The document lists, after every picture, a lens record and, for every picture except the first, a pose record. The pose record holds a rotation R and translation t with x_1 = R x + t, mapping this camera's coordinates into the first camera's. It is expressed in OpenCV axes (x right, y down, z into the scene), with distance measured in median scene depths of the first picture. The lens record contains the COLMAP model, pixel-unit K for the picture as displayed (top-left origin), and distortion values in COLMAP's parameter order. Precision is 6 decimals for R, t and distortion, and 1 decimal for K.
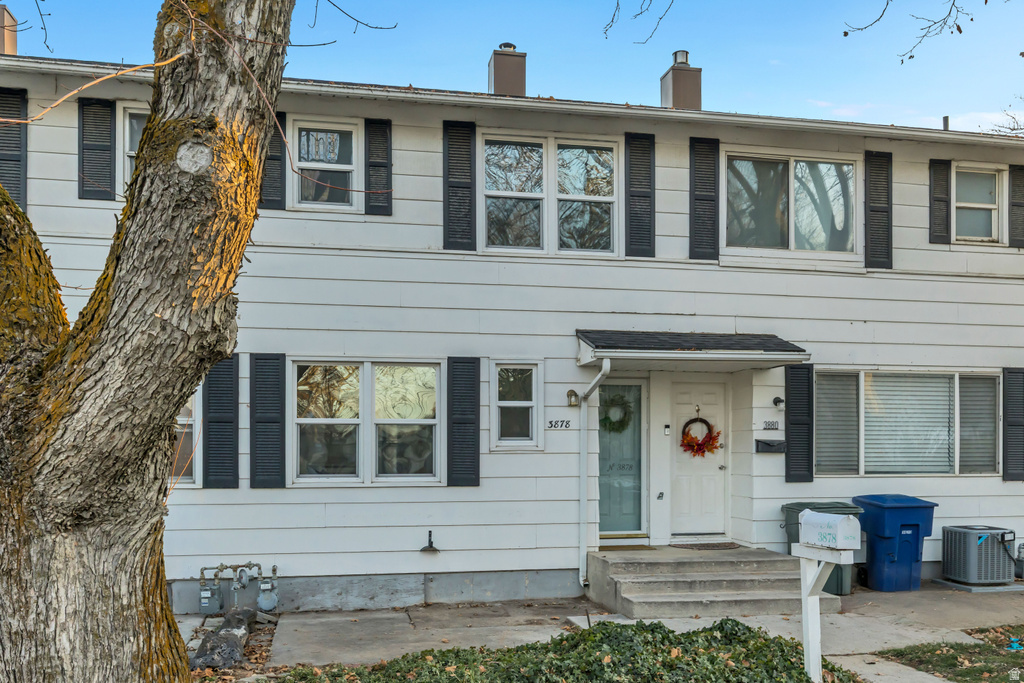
lens RADIAL K [[970.7, 0, 529.2], [0, 970.7, 372.2], [0, 0, 1]] dist [0.003529, 0.000000]
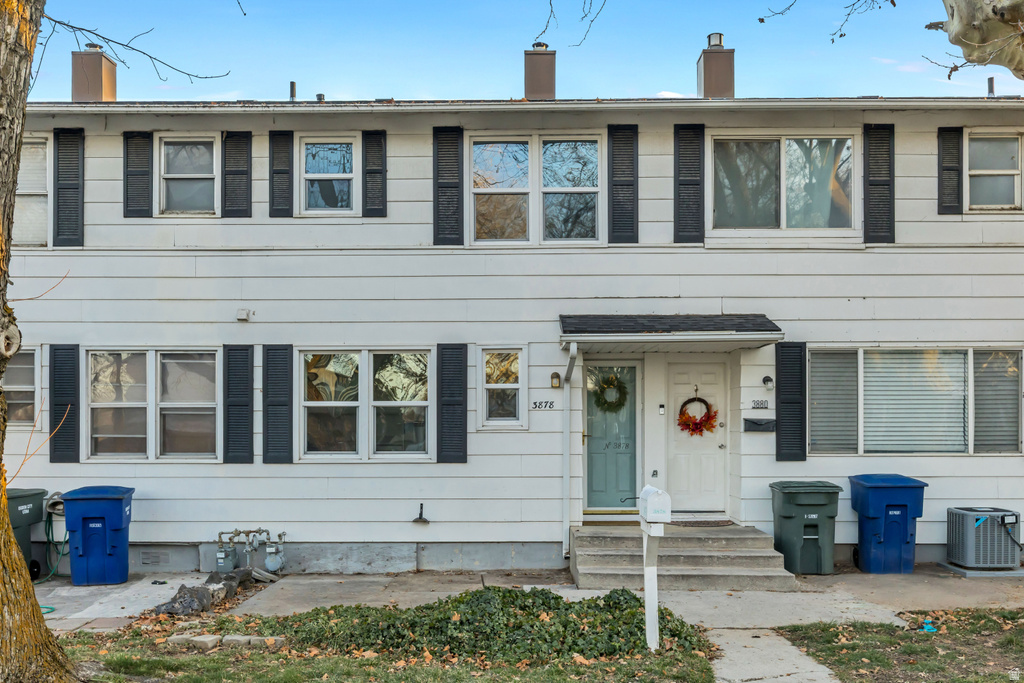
lens RADIAL K [[970.7, 0, 510.6], [0, 970.7, 342.3], [0, 0, 1]] dist [0.003529, 0.000000]
pose [[0.974230, -0.022011, -0.224481, 0.235402], [0.019750, 0.999729, -0.012312, -0.002415], [0.224692, 0.007562, 0.974401, -0.041053]]
